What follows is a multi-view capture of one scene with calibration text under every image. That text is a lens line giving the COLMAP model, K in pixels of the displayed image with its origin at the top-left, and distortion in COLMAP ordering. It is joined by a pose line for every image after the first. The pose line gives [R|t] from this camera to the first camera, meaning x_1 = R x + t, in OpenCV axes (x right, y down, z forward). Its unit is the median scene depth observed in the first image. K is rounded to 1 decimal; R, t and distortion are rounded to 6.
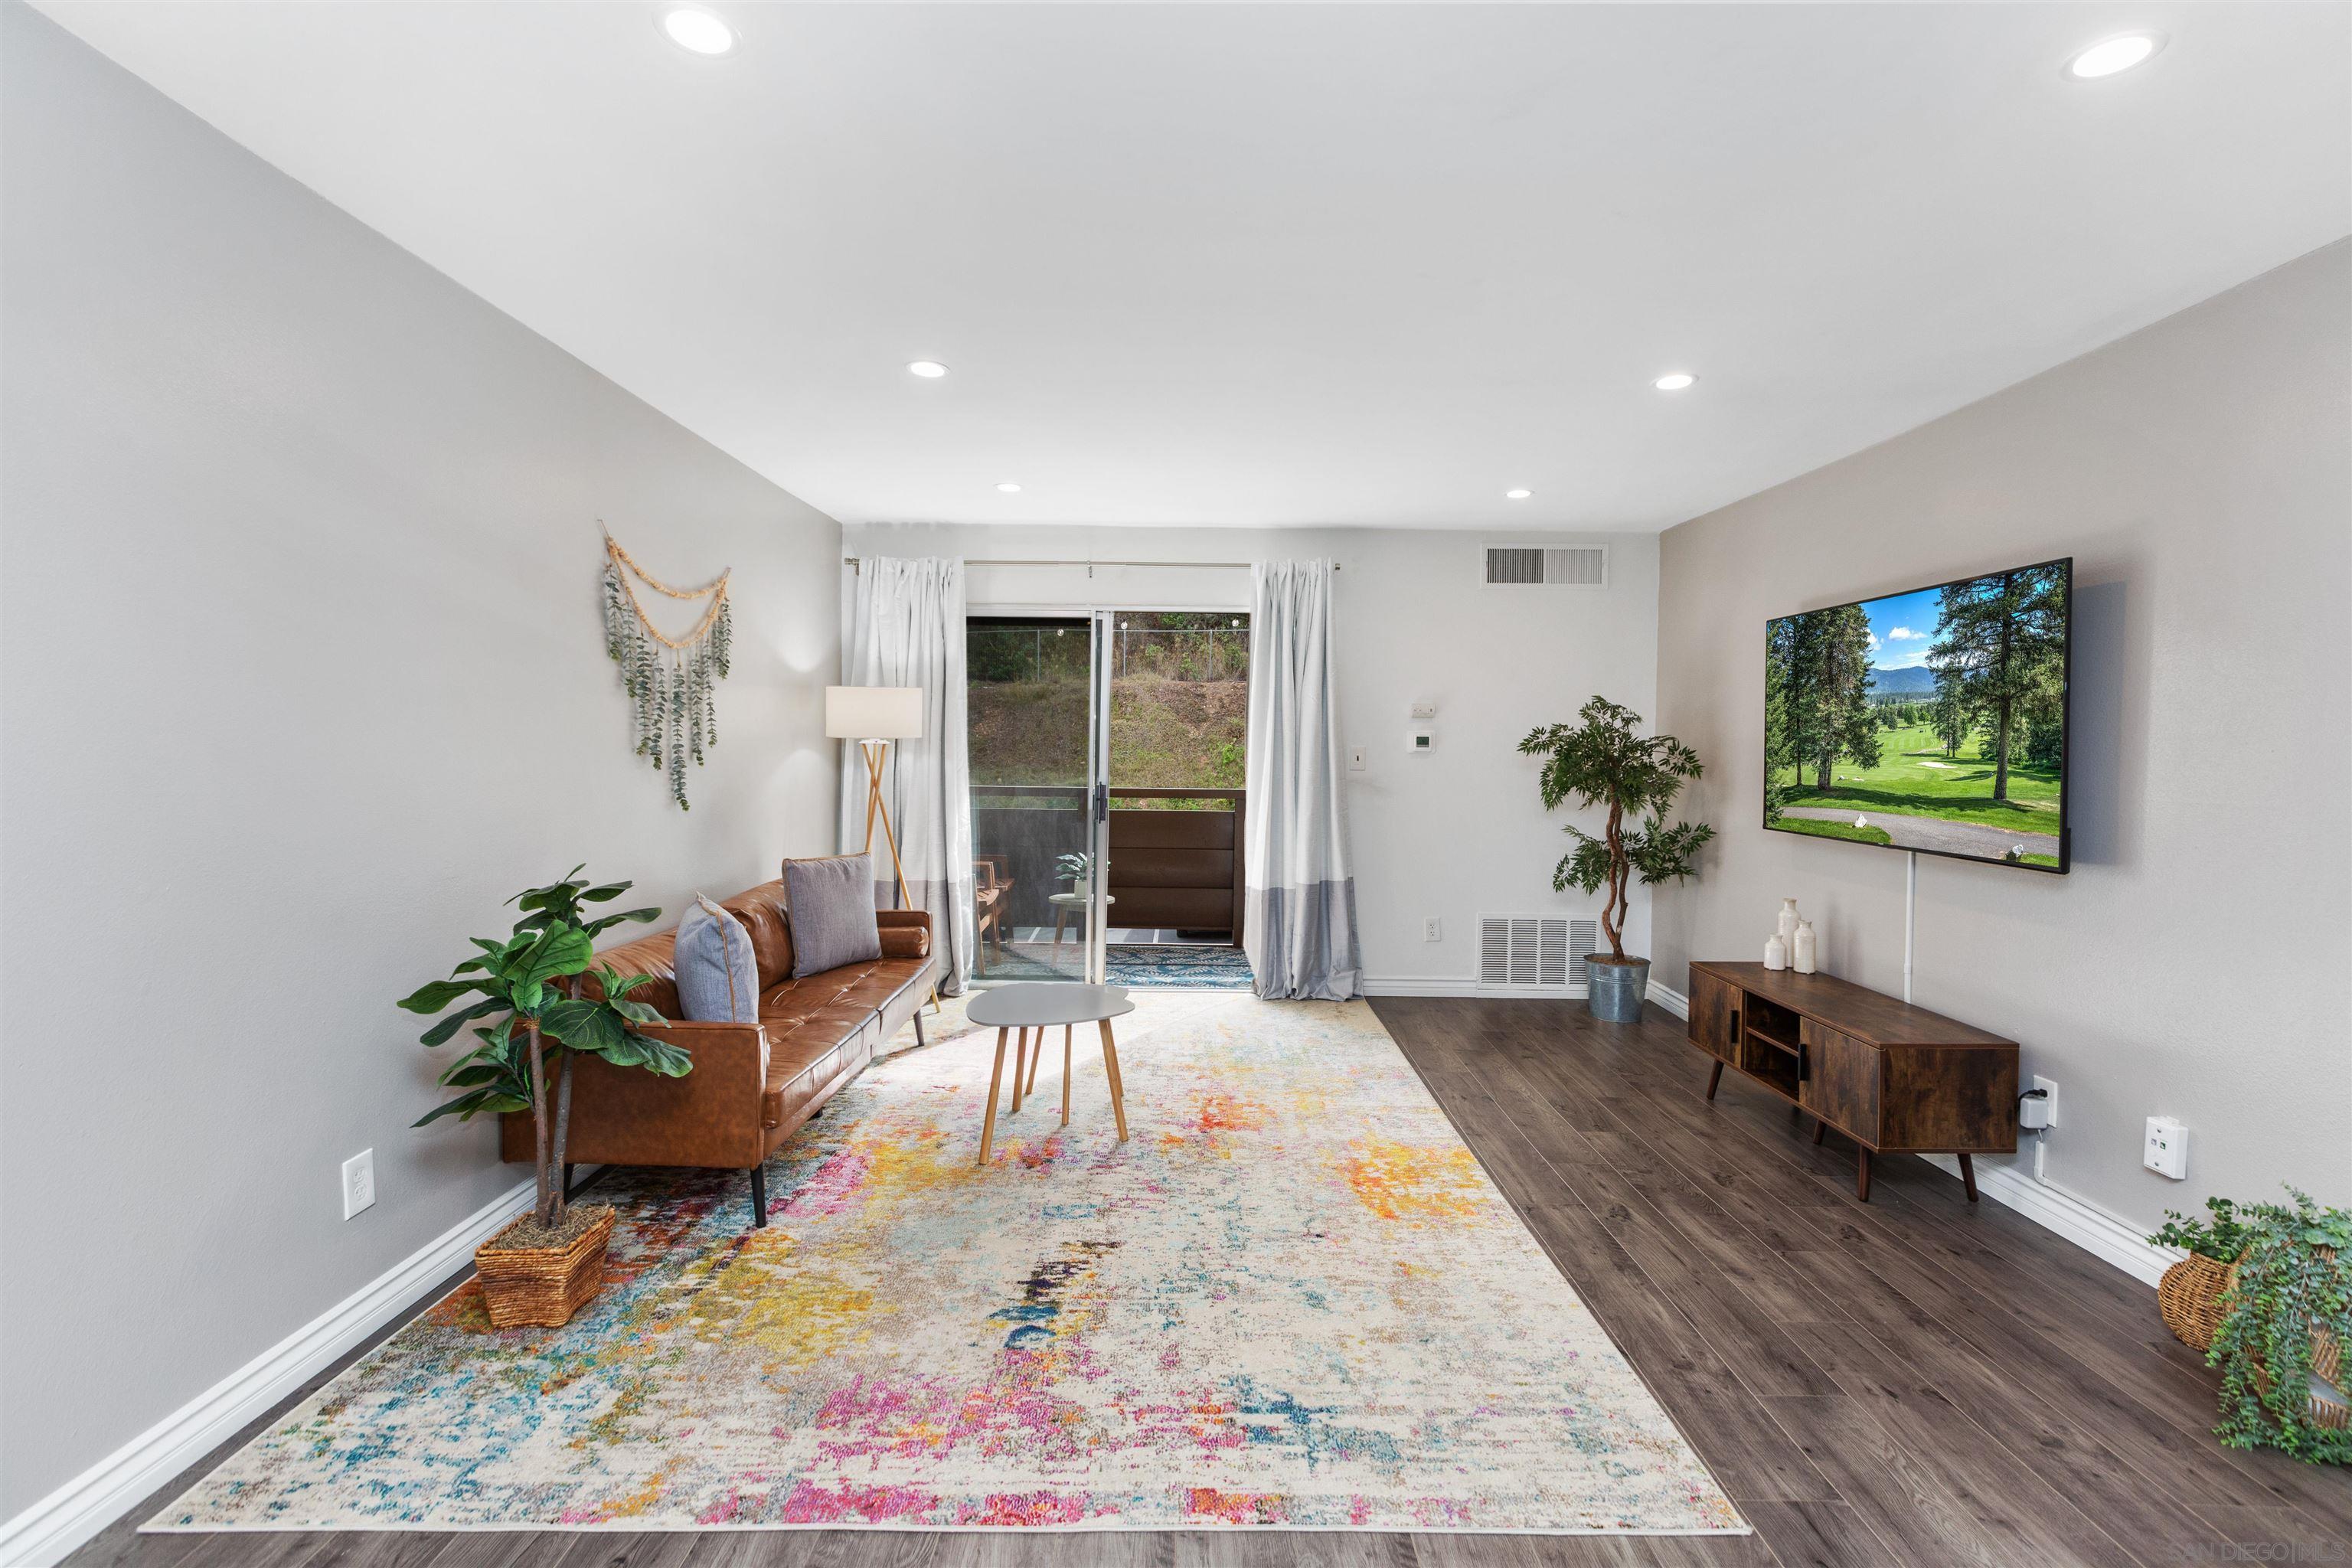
lens RADIAL K [[1064.5, 0, 1177.3], [0, 1064.5, 786.8], [0, 0, 1]] dist [0.004617, 0.000597]
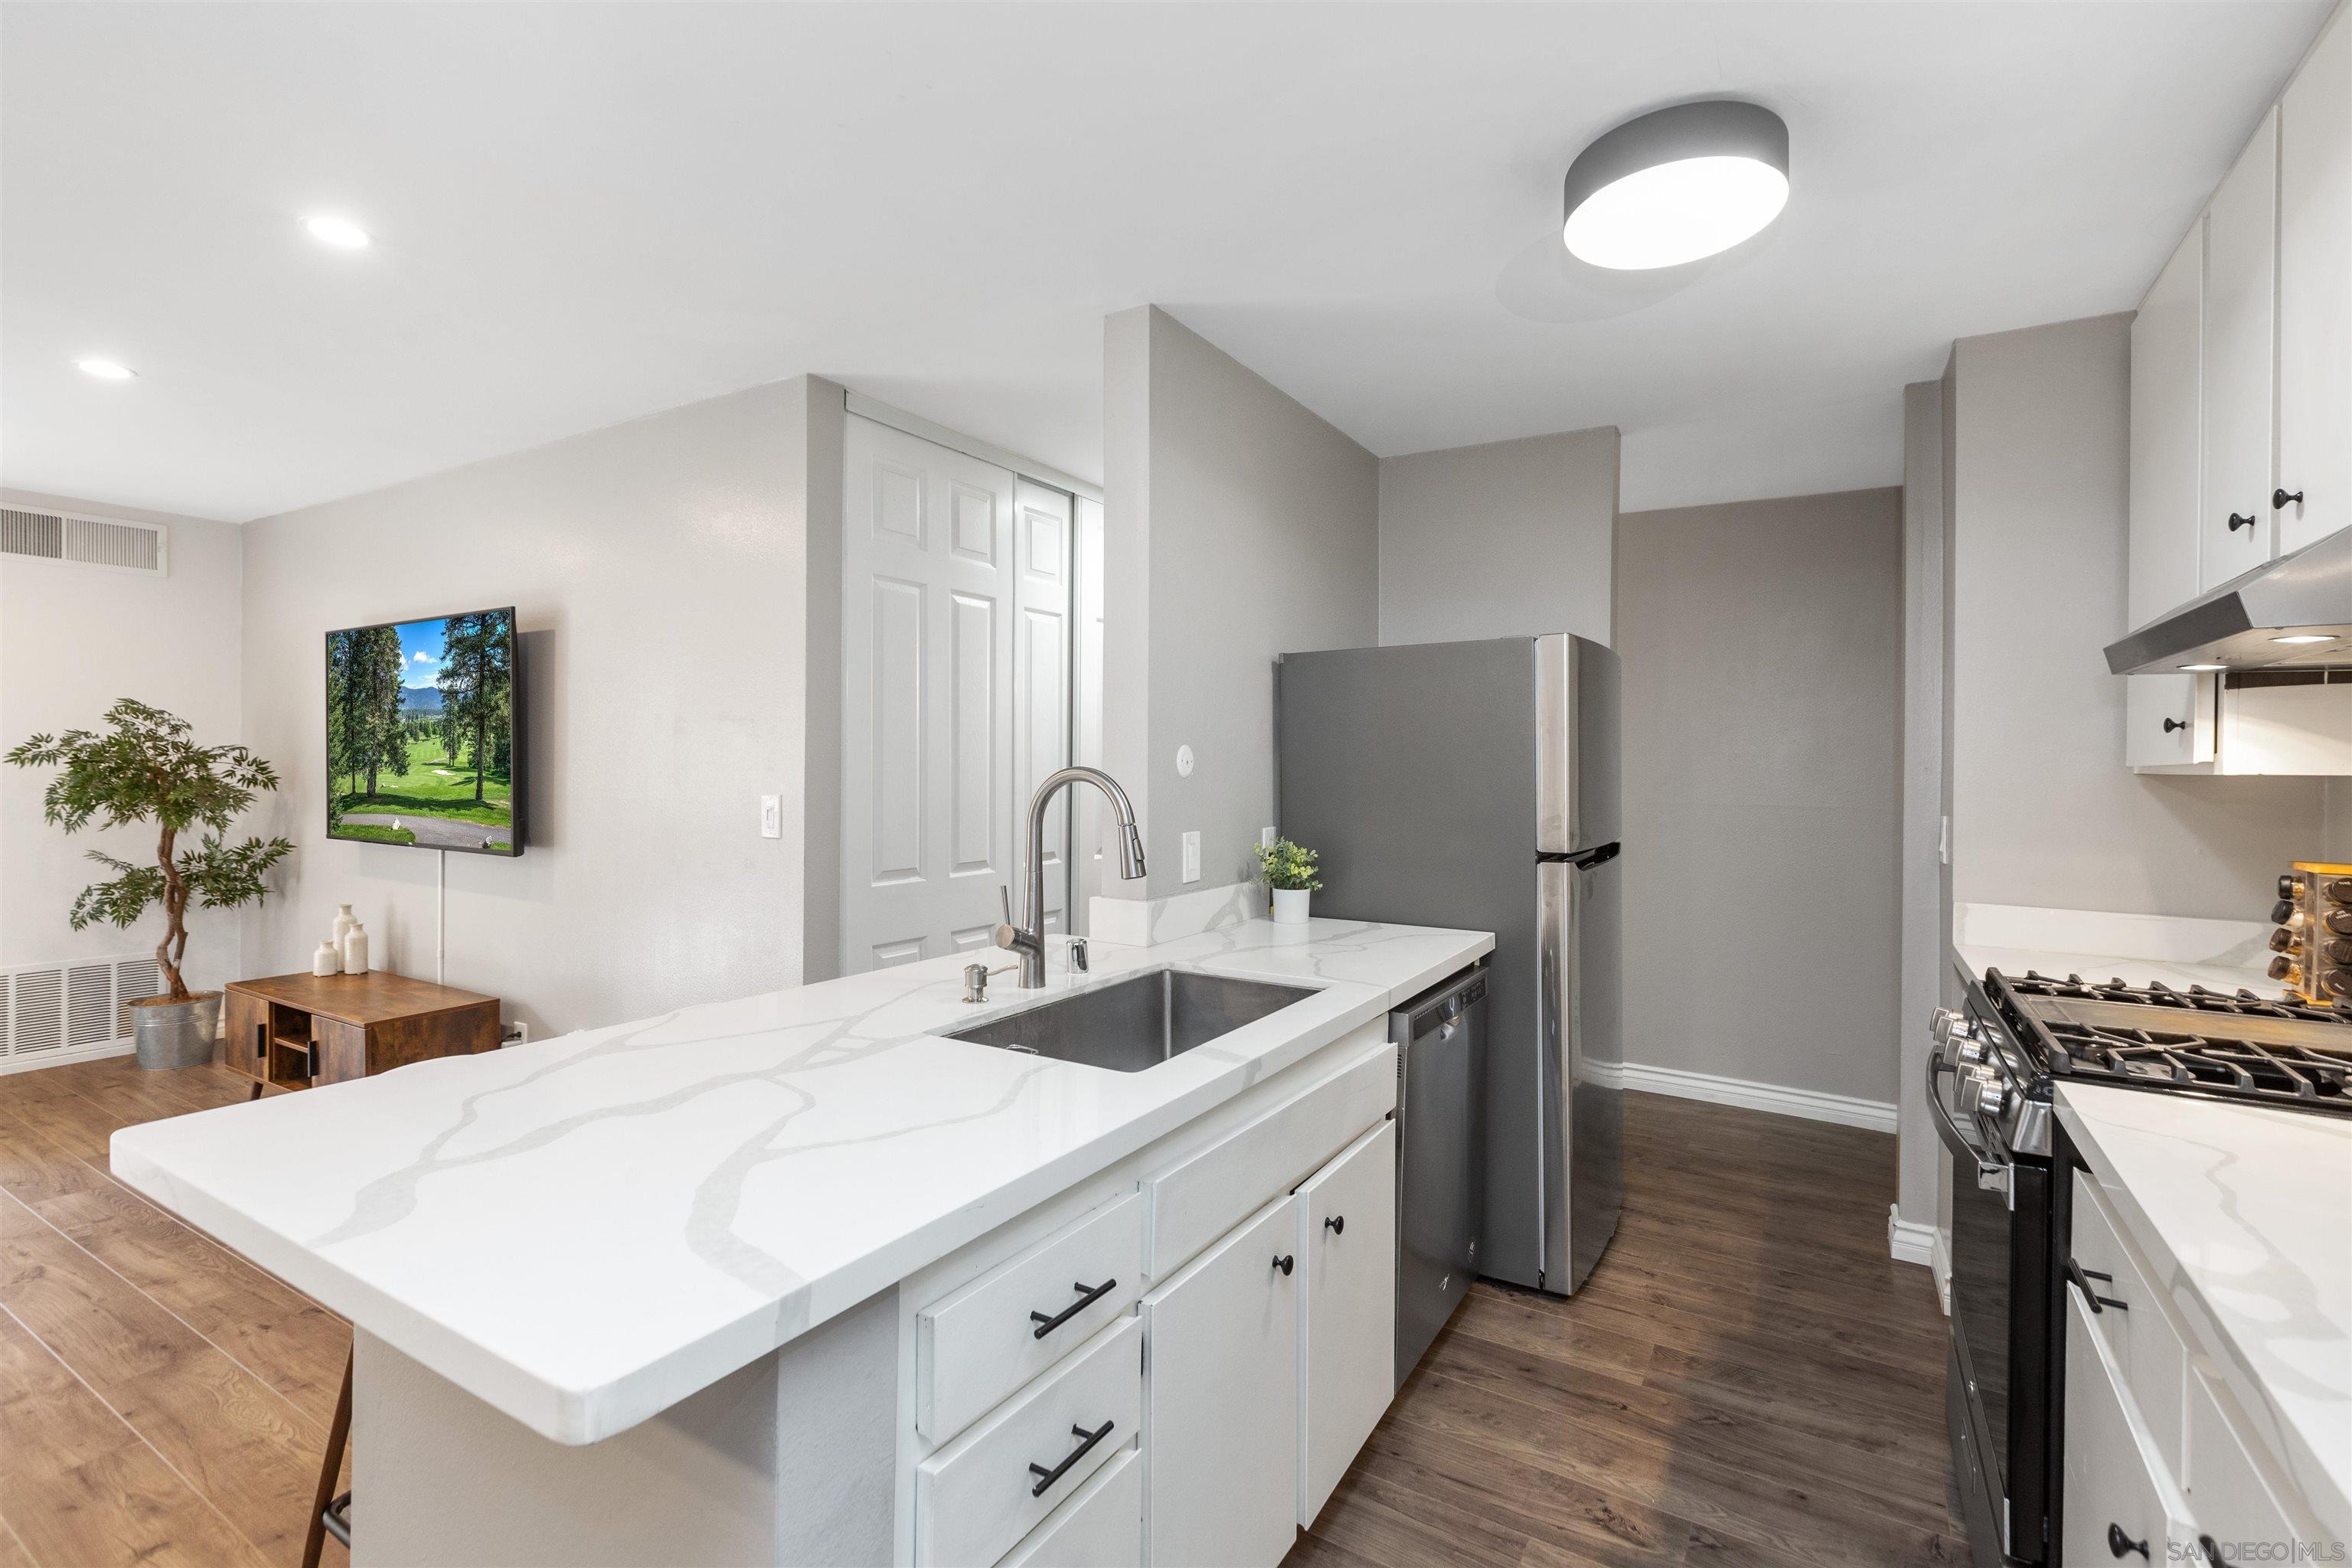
lens RADIAL K [[1064.5, 0, 1185.6], [0, 1064.5, 760.1], [0, 0, 1]] dist [0.004617, 0.000597]
pose [[0.509913, -0.003513, 0.860219, 0.100909], [0.033267, 0.999324, -0.015639, 0.009106], [-0.859582, 0.036591, 0.509685, -0.232729]]
